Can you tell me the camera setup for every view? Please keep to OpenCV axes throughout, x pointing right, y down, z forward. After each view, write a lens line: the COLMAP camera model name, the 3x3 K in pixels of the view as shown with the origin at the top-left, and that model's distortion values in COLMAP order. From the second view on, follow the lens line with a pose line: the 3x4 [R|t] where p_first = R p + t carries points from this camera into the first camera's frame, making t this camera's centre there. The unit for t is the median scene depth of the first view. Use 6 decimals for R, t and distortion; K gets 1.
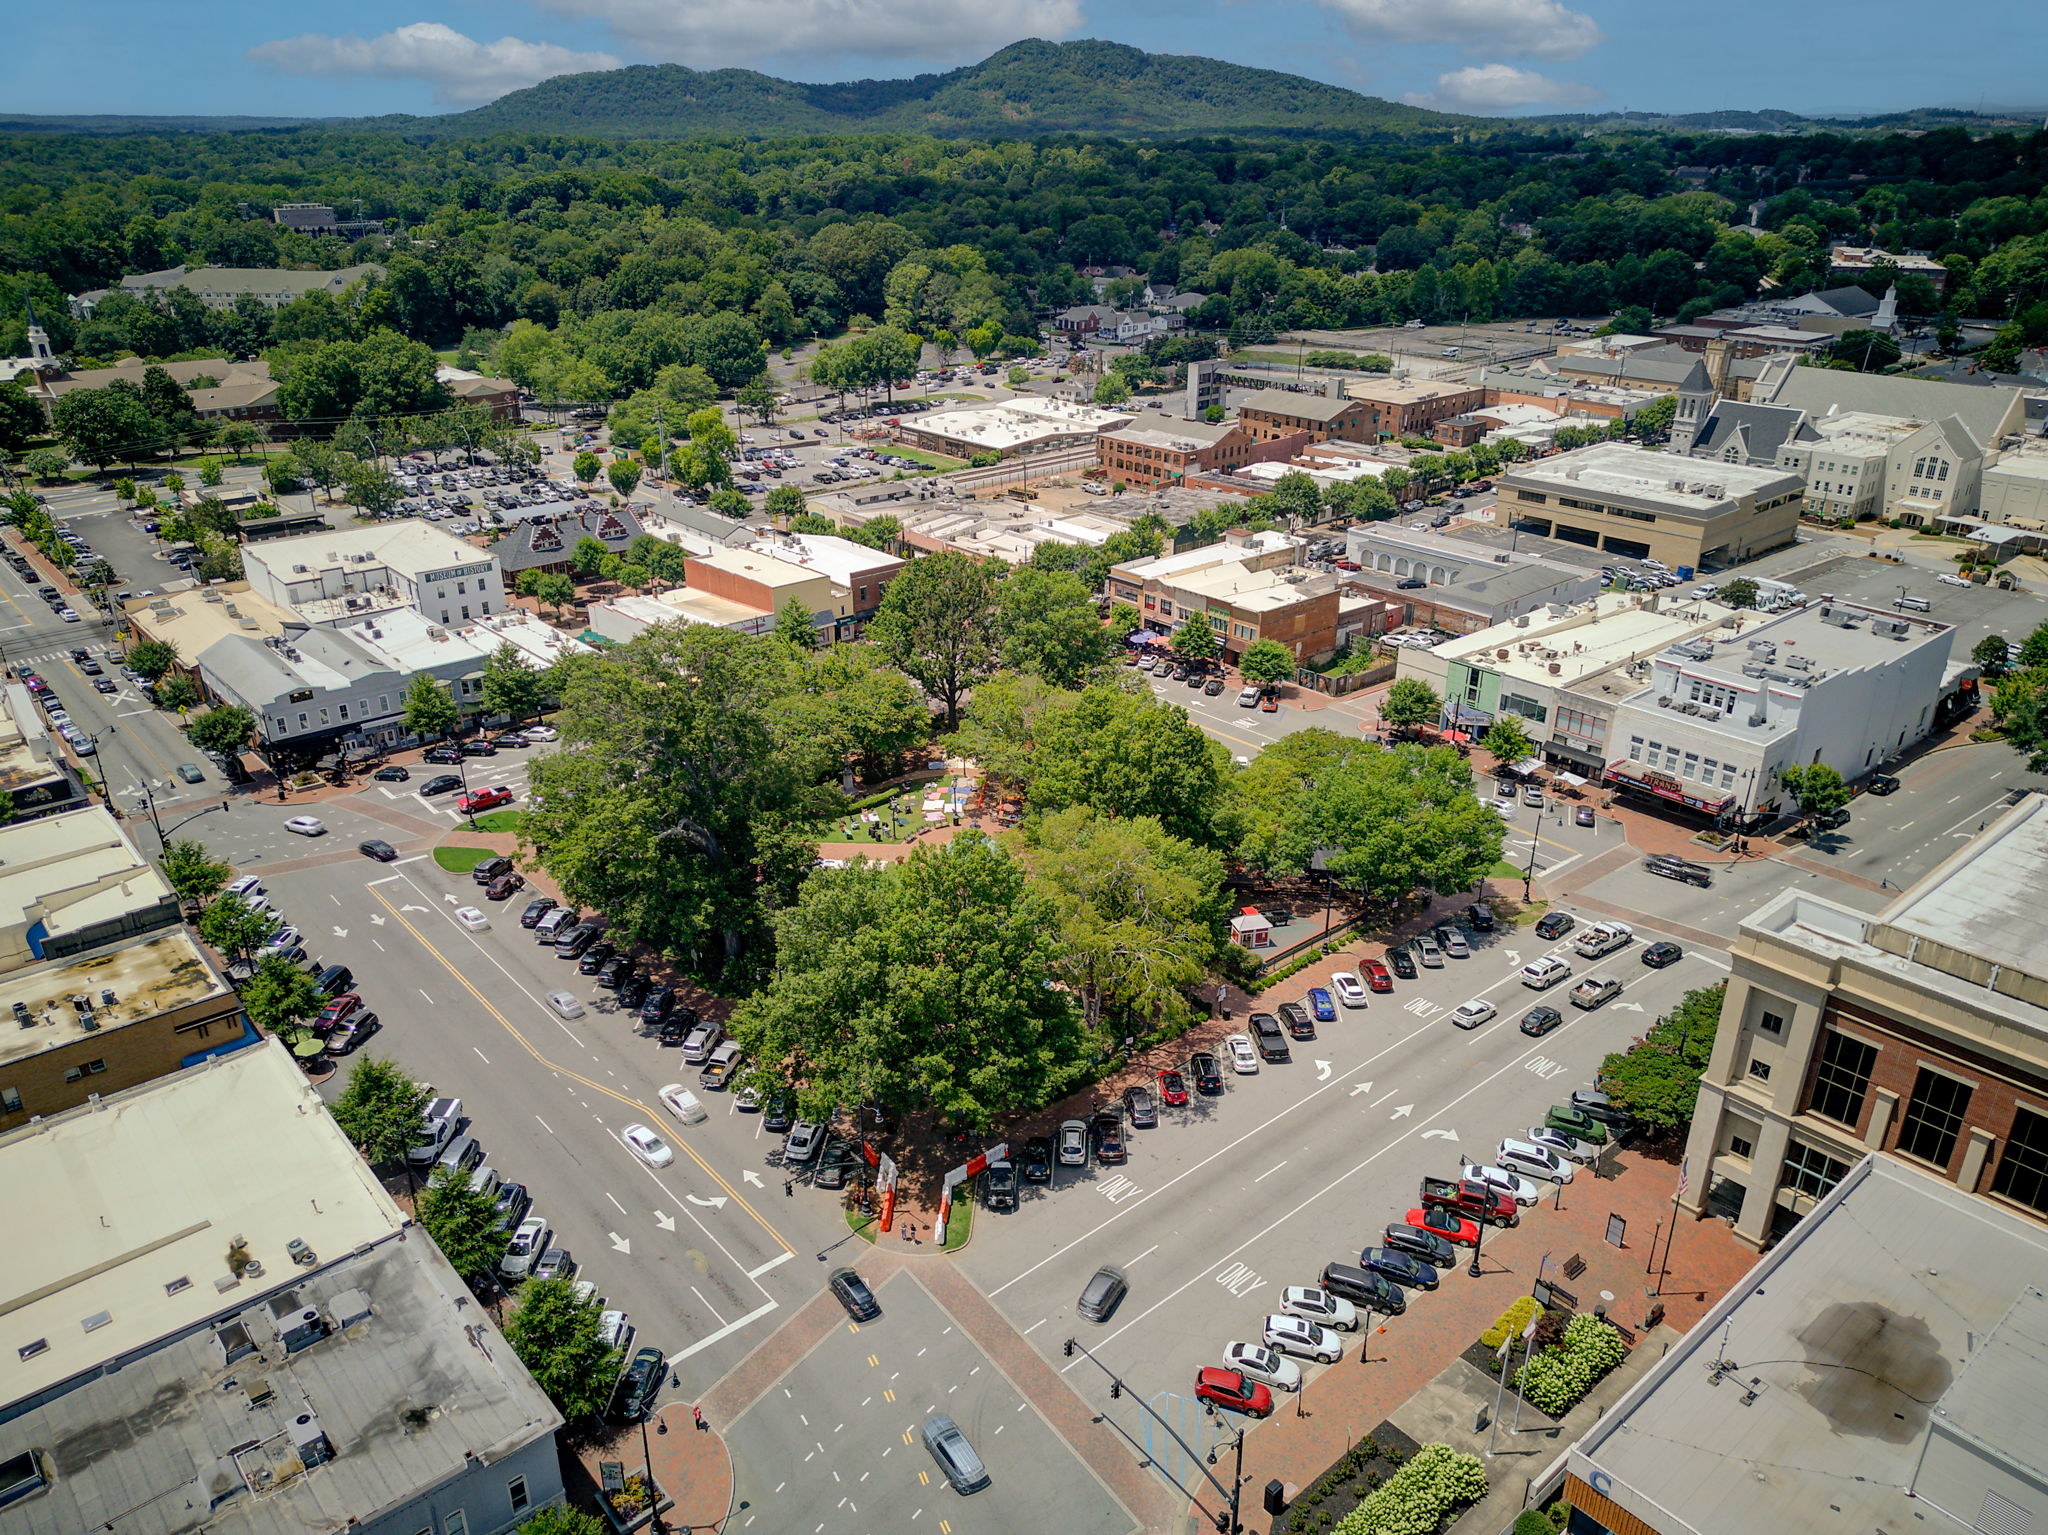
lens RADIAL K [[1408.1, 0, 1024.0], [0, 1408.1, 767.5], [0, 0, 1]] dist [0.057270, -0.047008]
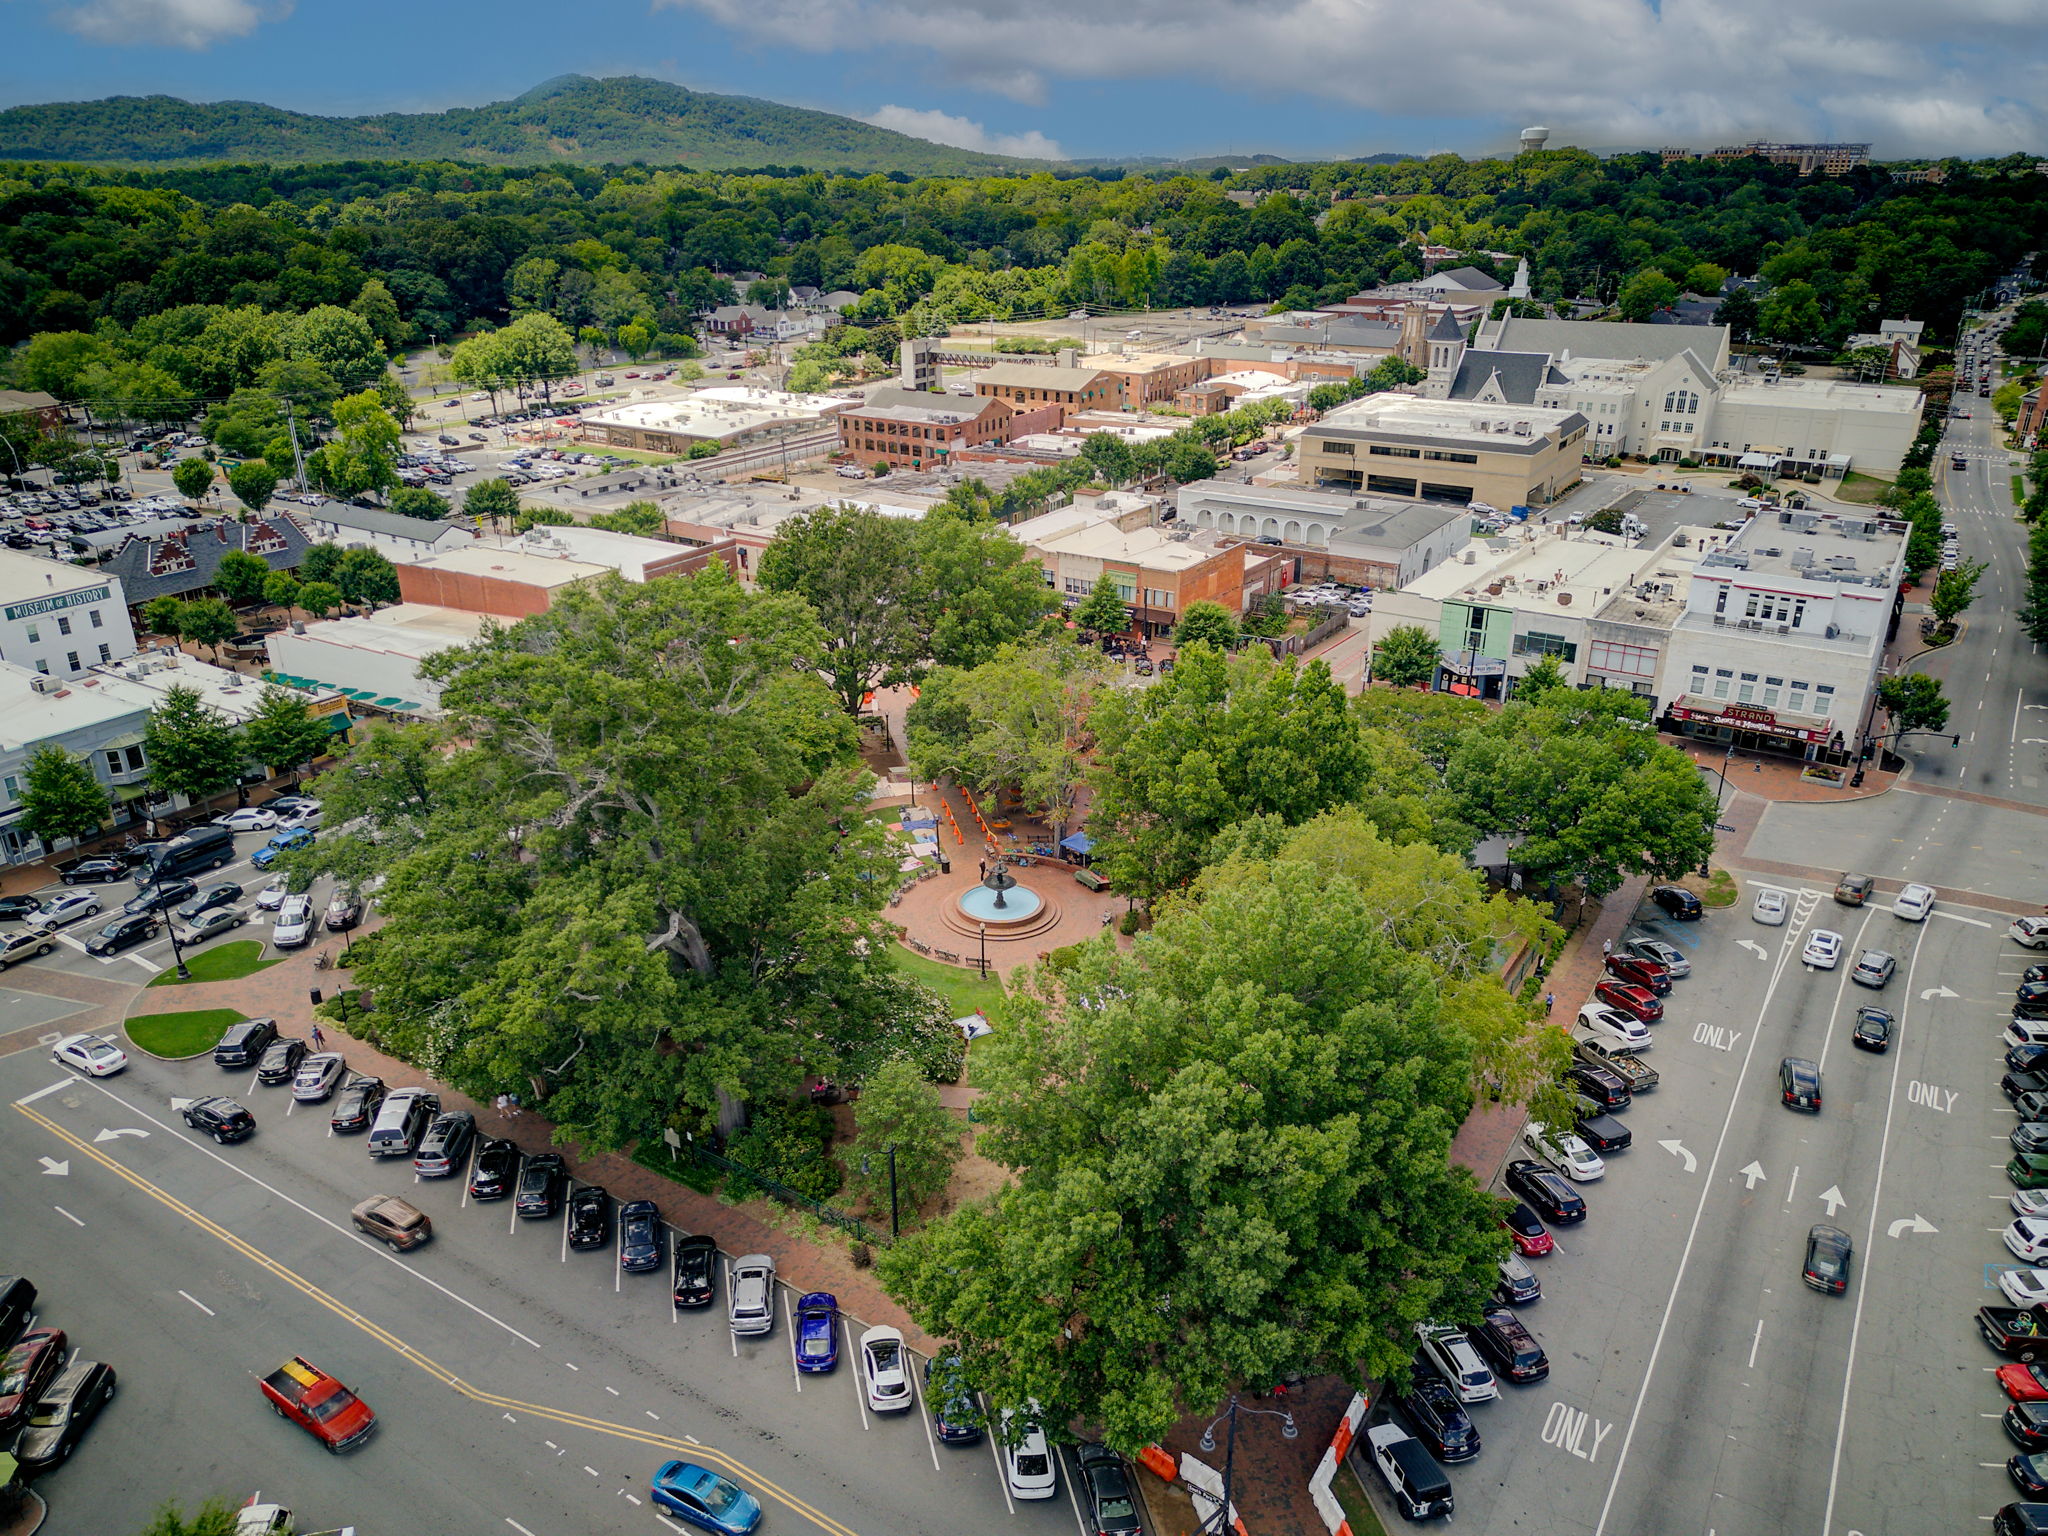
lens RADIAL K [[1408.1, 0, 1024.0], [0, 1408.1, 768.0], [0, 0, 1]] dist [0.057270, -0.047008]
pose [[0.961362, -0.109652, 0.252508, -0.085391], [0.114497, 0.993413, -0.004528, -0.001542], [-0.250348, 0.033264, 0.967584, 0.141094]]
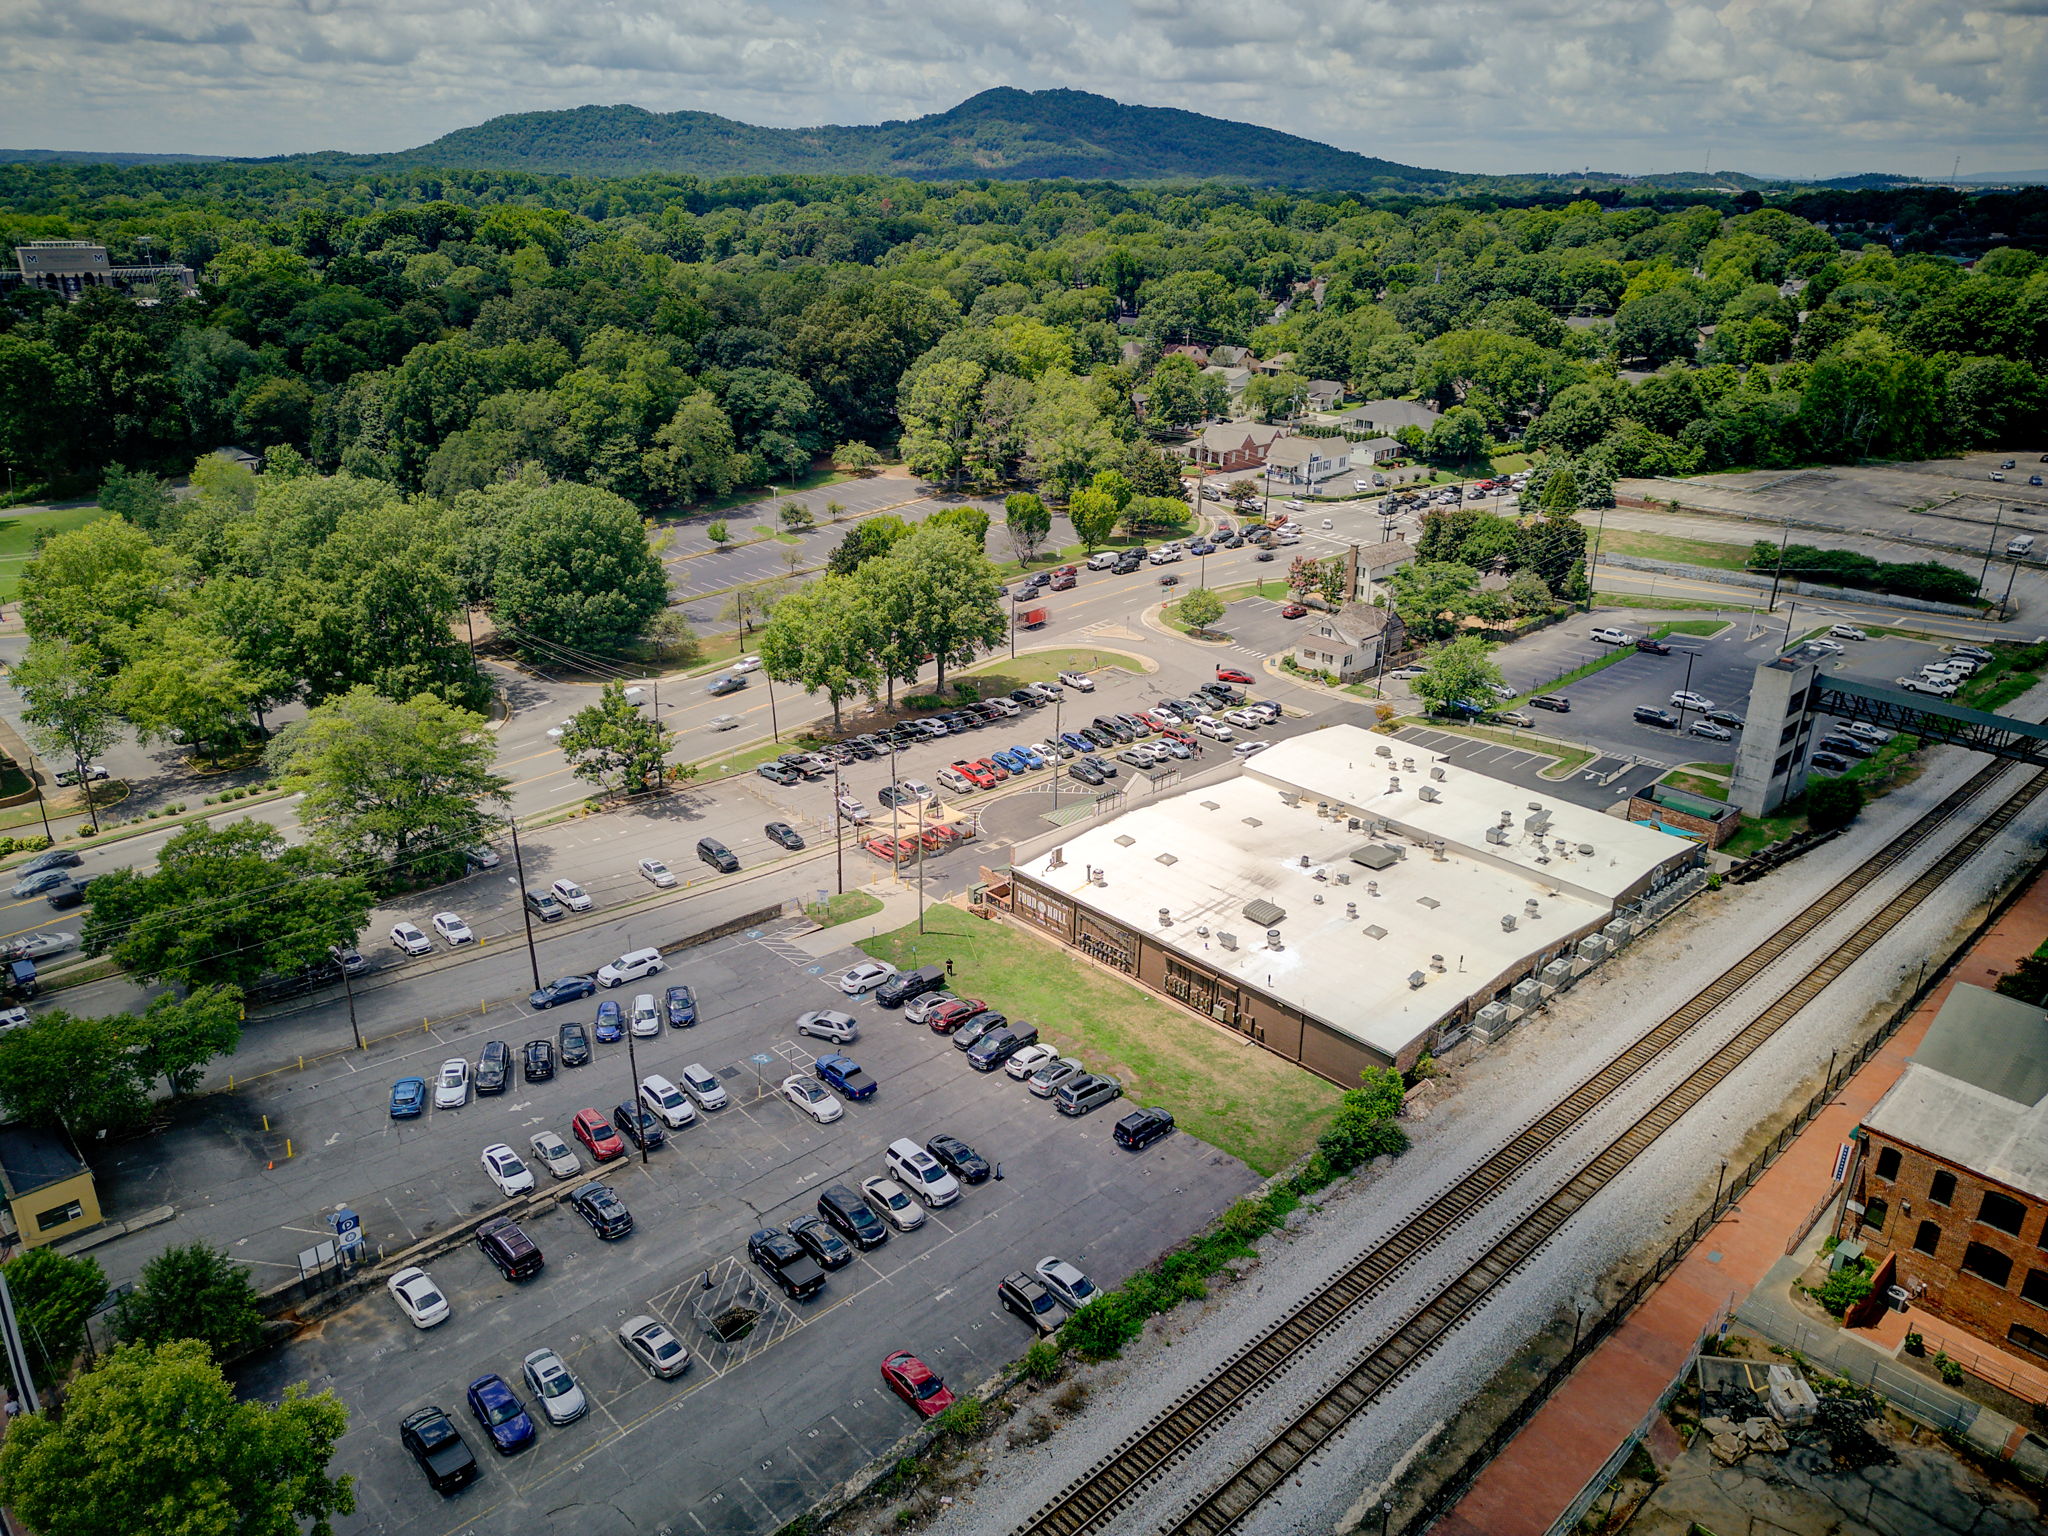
lens RADIAL K [[1564.6, 0, 1024.0], [0, 1564.6, 768.0], [0, 0, 1]] dist [0.049209, -0.003100]
pose [[0.999830, 0.008399, 0.016400, -0.110273], [-0.007367, 0.998049, -0.062002, -0.294174], [-0.016889, 0.061870, 0.997941, 0.742964]]
